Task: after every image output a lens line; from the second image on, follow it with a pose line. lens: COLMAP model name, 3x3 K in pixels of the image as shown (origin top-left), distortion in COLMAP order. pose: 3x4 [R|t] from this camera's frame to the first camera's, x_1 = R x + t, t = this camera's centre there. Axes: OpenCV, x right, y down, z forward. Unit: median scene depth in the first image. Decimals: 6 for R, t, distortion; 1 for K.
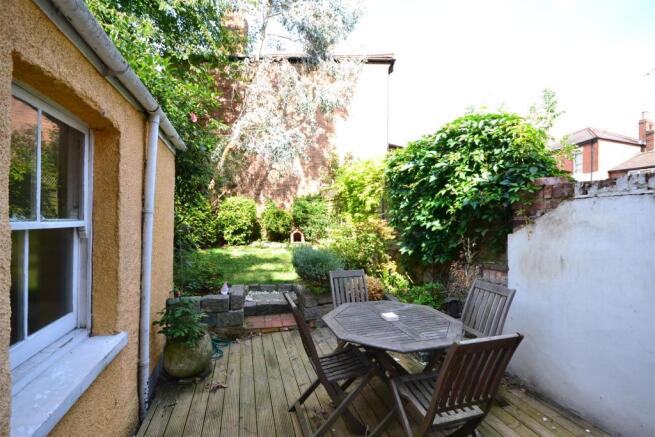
lens RADIAL K [[299.2, 0, 326.5], [0, 299.2, 216.8], [0, 0, 1]] dist [0.000331, -0.000027]
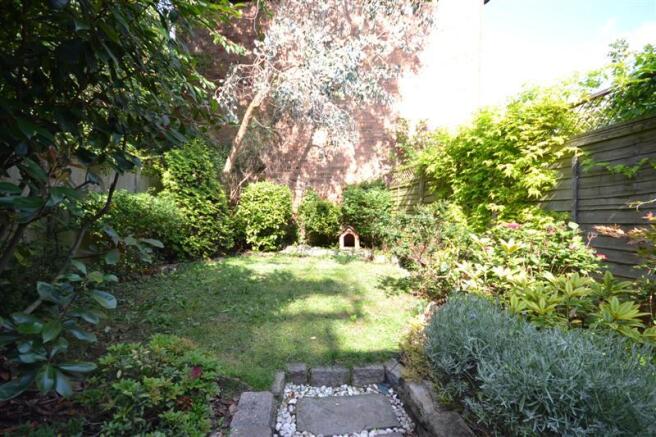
lens RADIAL K [[299.7, 0, 328.9], [0, 299.7, 218.9], [0, 0, 1]] dist [0.000331, -0.000027]
pose [[0.996050, 0.010257, -0.088204, -0.085587], [-0.008674, 0.999795, 0.018316, 0.004683], [0.088373, -0.017479, 0.995934, 0.307619]]
